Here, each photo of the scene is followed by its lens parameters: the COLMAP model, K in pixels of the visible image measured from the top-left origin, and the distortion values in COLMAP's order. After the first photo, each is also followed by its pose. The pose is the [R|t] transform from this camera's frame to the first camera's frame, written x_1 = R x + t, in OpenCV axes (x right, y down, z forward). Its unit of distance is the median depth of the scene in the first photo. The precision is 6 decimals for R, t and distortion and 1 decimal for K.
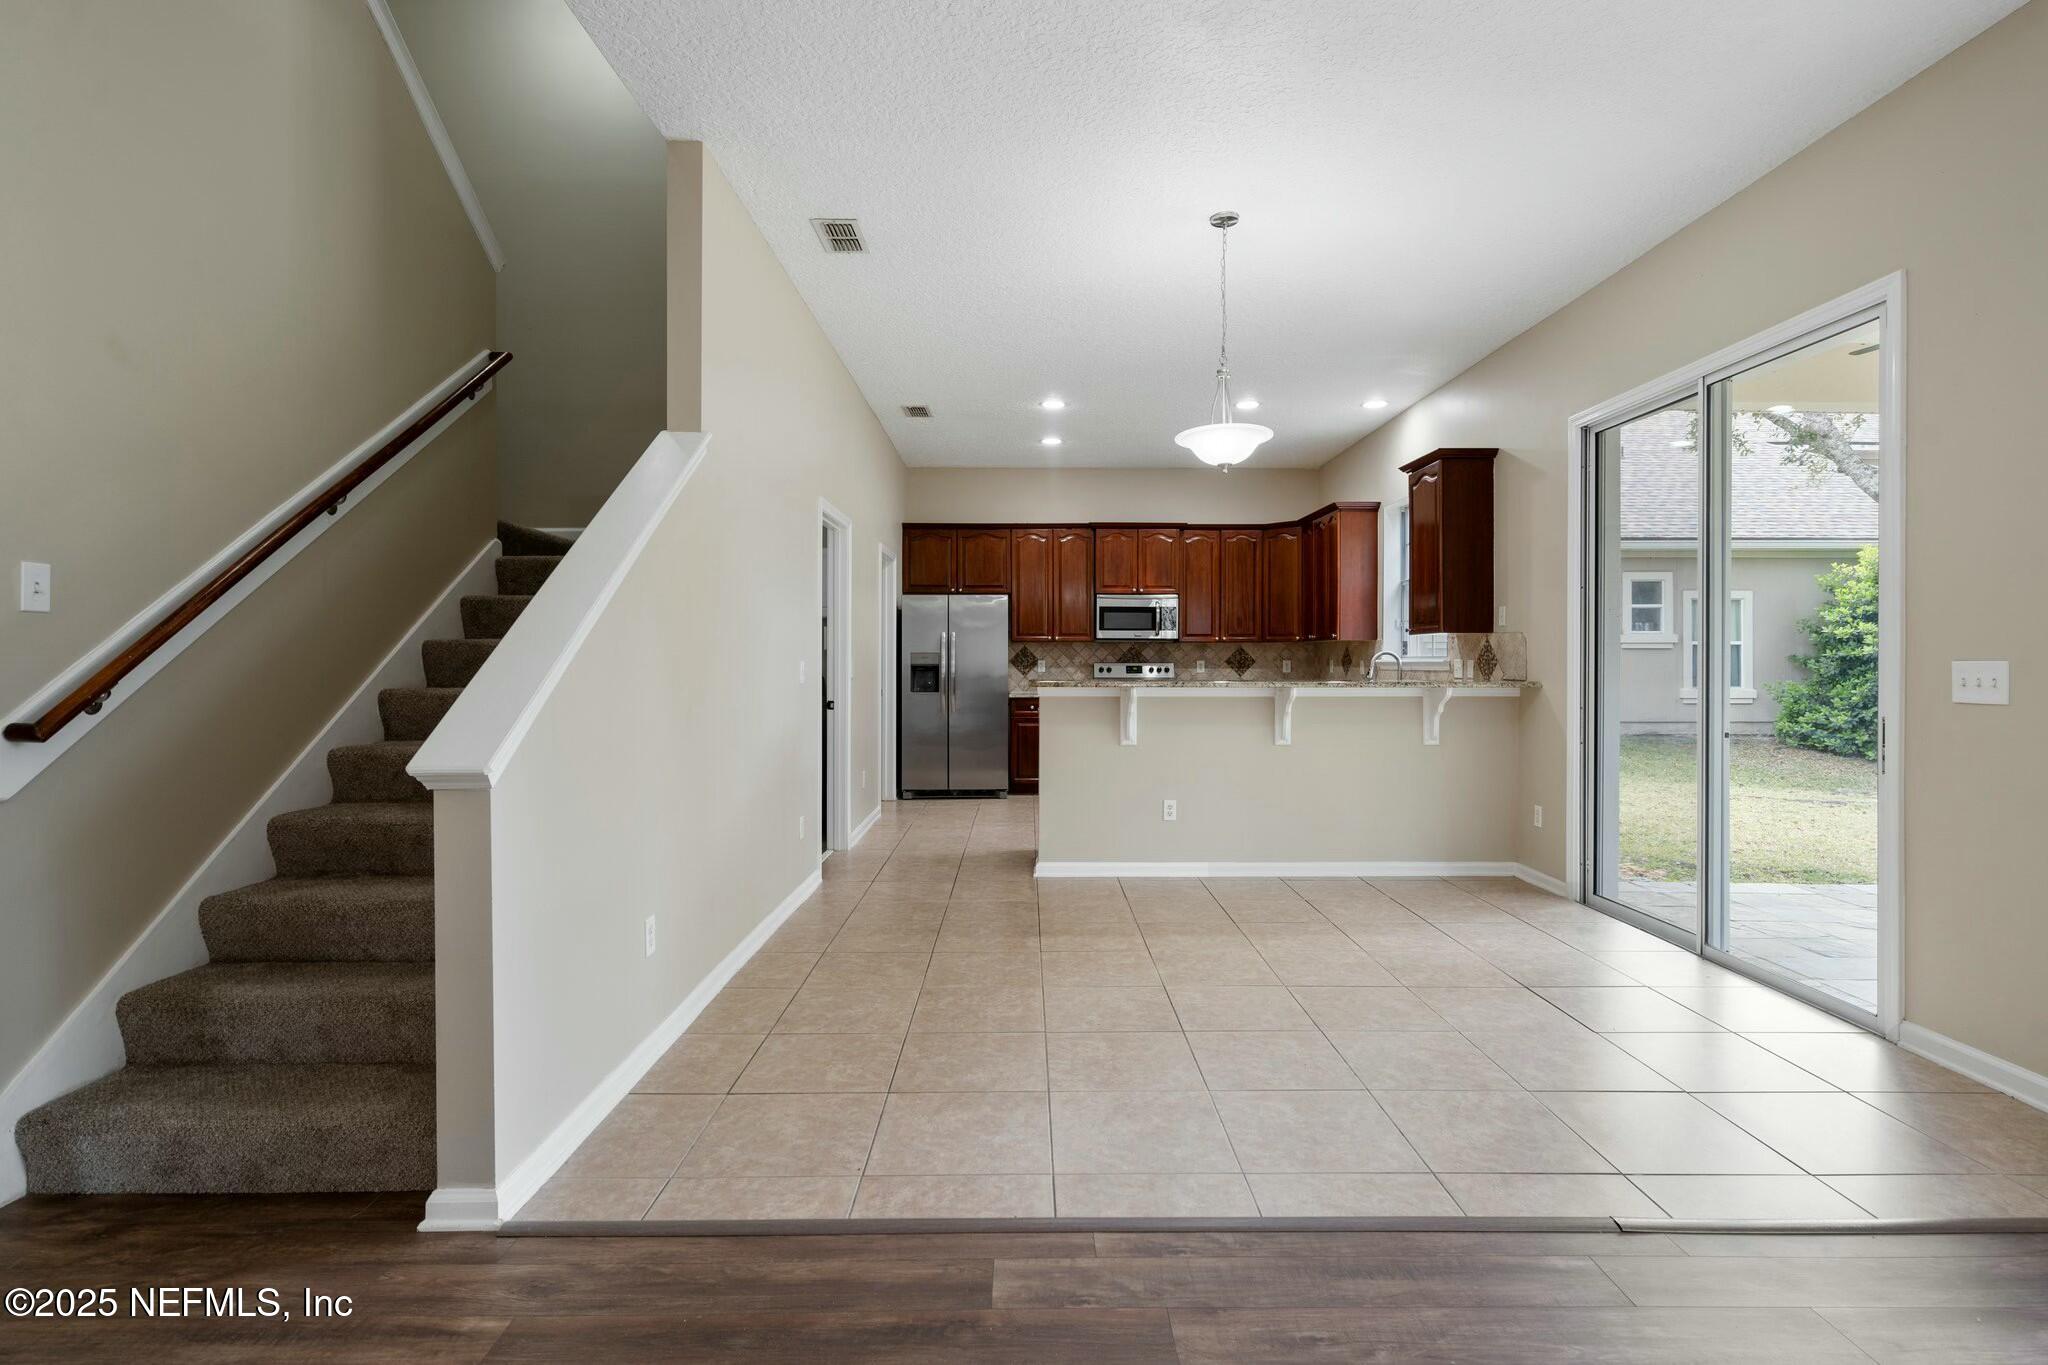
lens RADIAL K [[984.0, 0, 1039.9], [0, 984.0, 656.2], [0, 0, 1]] dist [-0.001481, 0.000955]
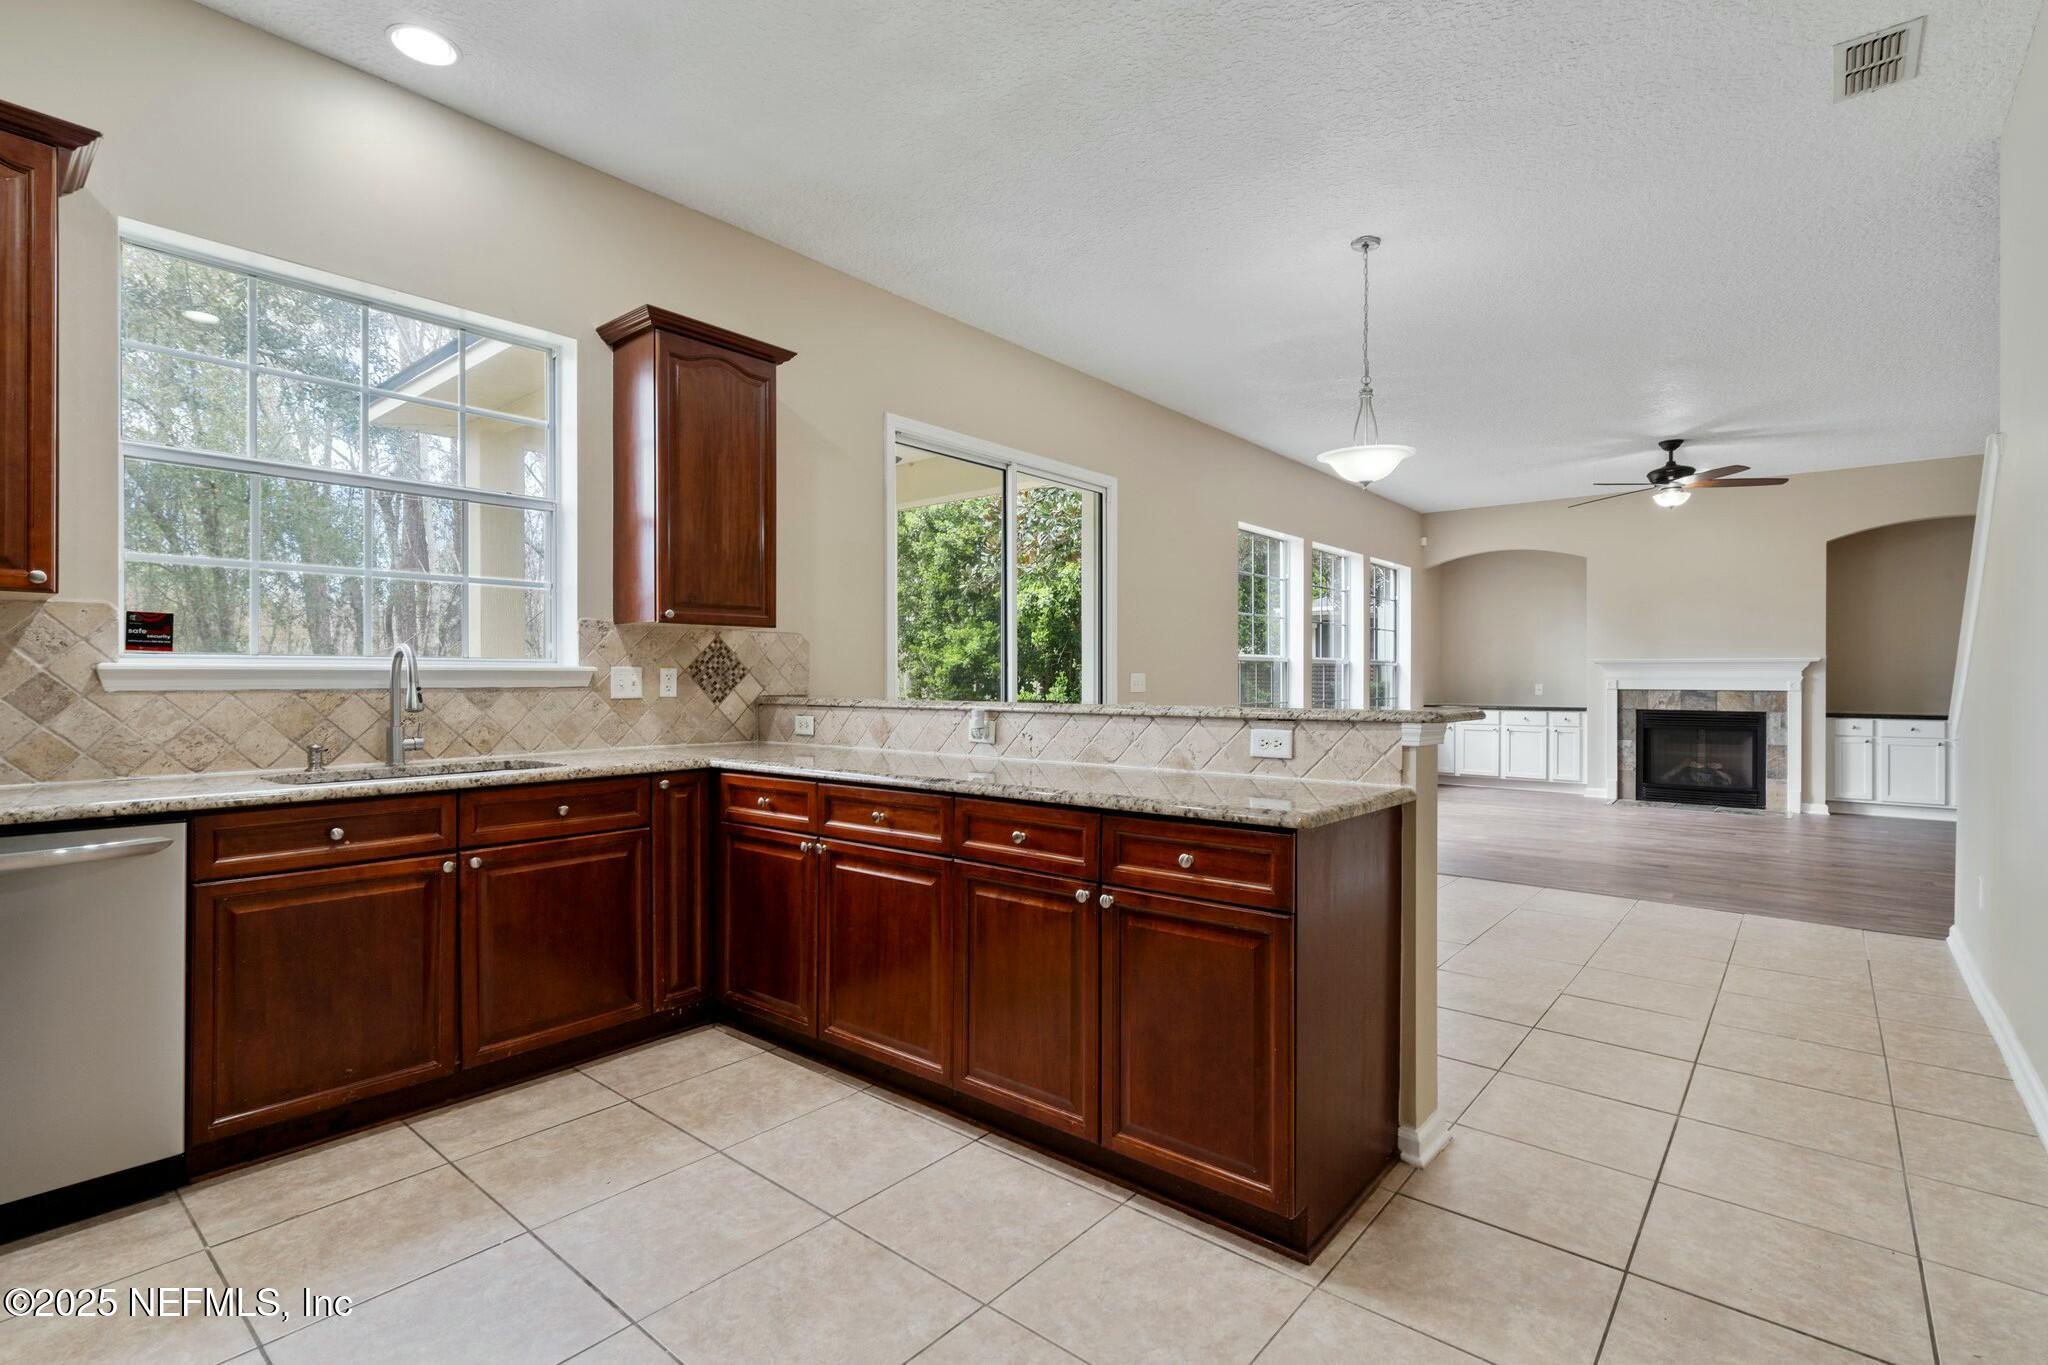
lens RADIAL K [[949.2, 0, 1031.9], [0, 949.2, 682.2], [0, 0, 1]] dist [-0.001510, 0.001071]
pose [[-0.760597, -0.004082, 0.649212, -0.093720], [-0.003922, 0.999991, 0.001692, 0.007718], [-0.649213, -0.001260, -0.760606, 0.940247]]
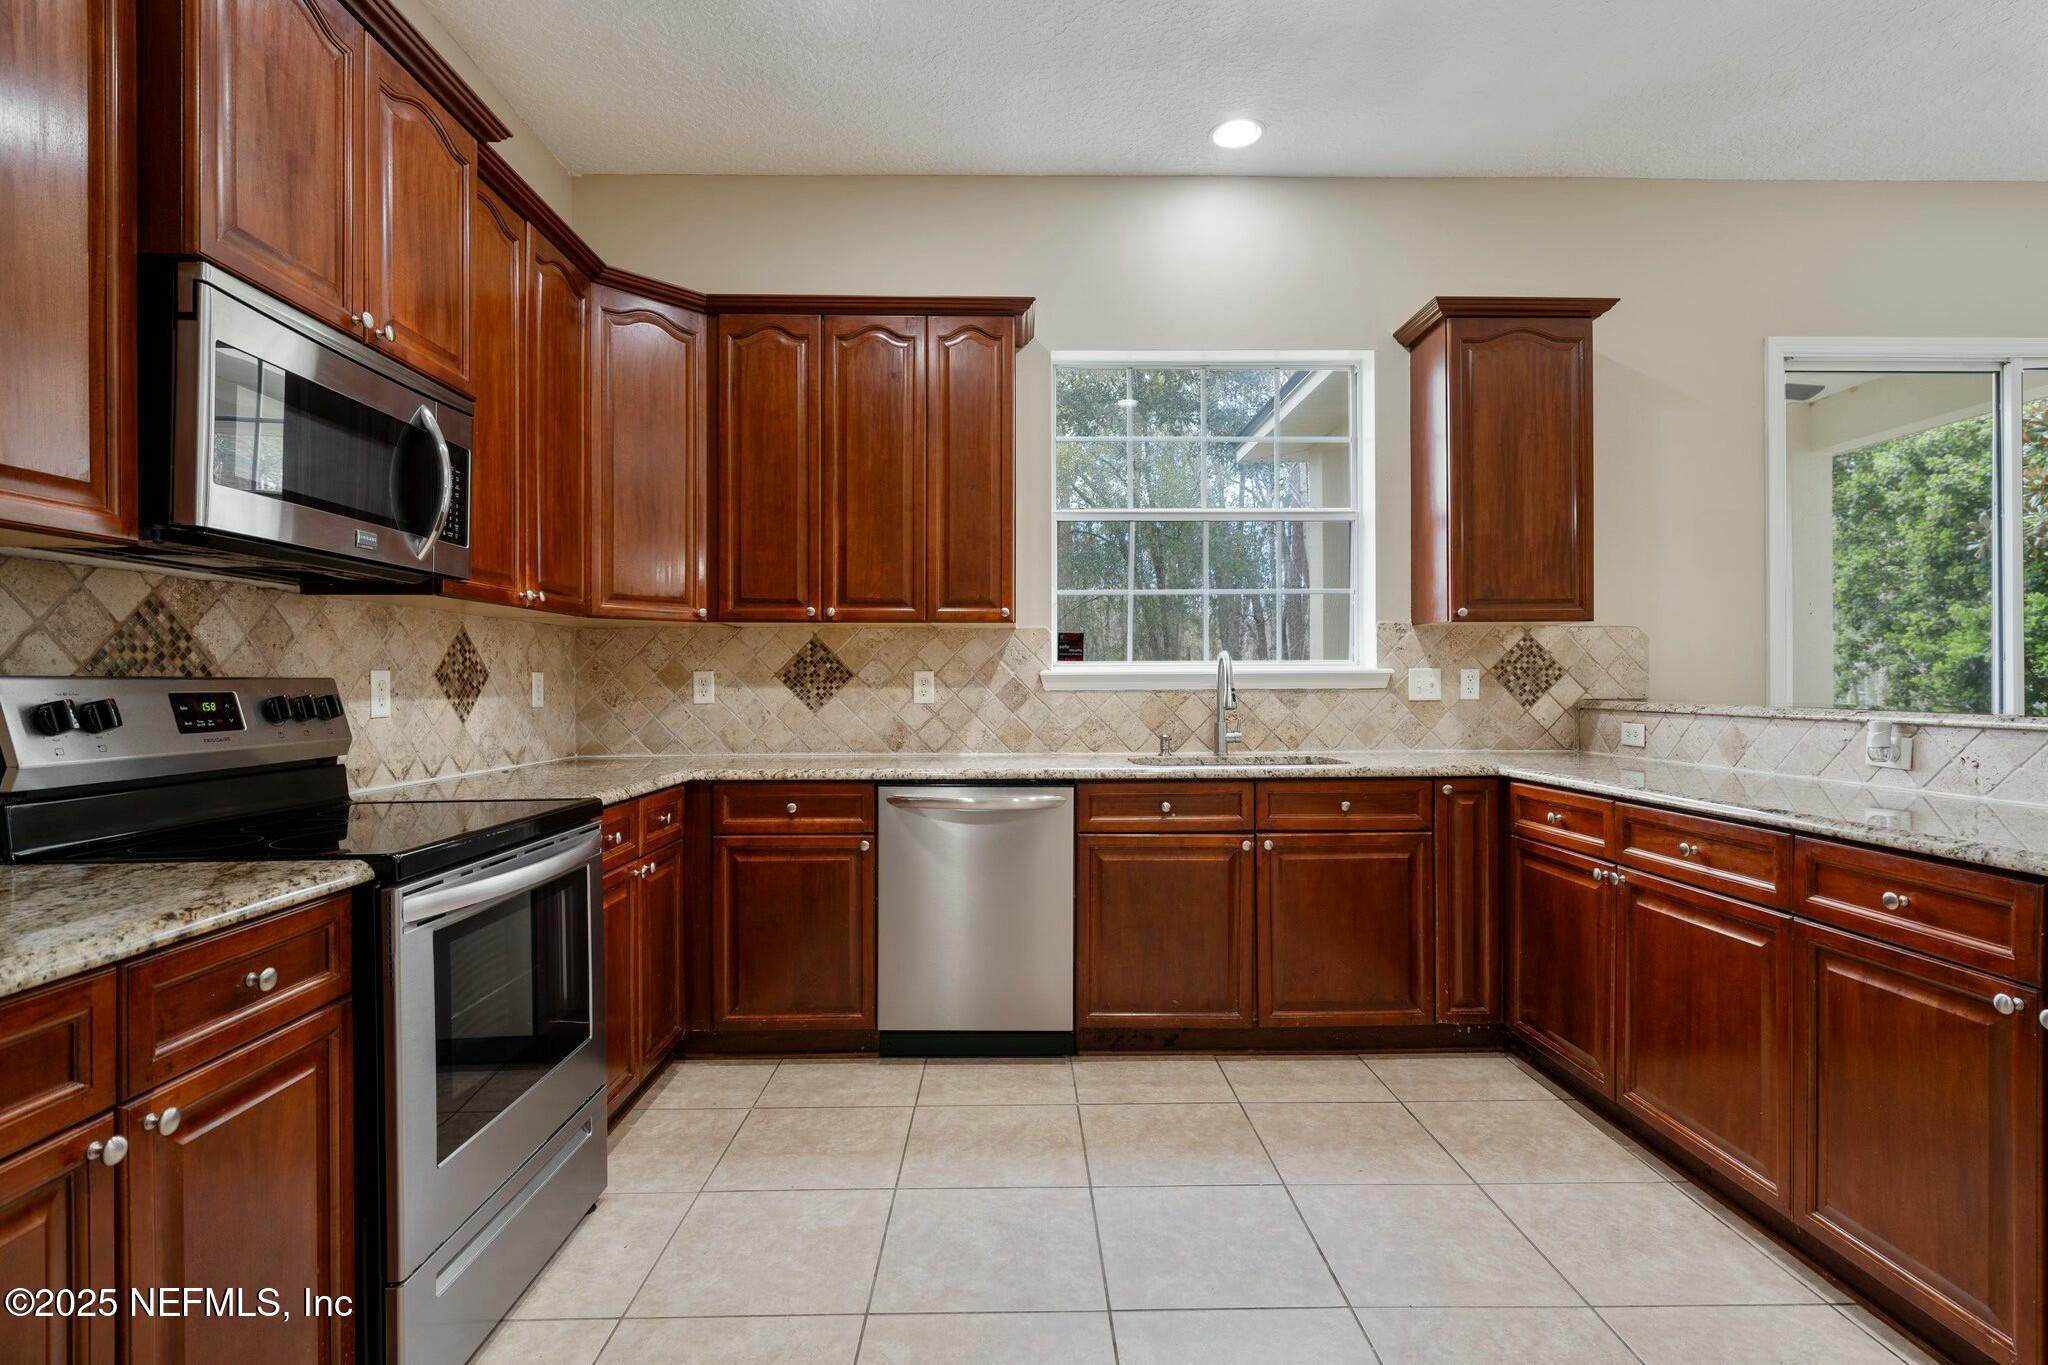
lens RADIAL K [[984.0, 0, 1023.2], [0, 984.0, 681.6], [0, 0, 1]] dist [-0.001481, 0.000955]
pose [[-0.001284, -0.000704, 0.999999, -0.113804], [-0.000533, 1.000000, 0.000703, 0.007940], [-0.999999, -0.000532, -0.001284, 0.913226]]
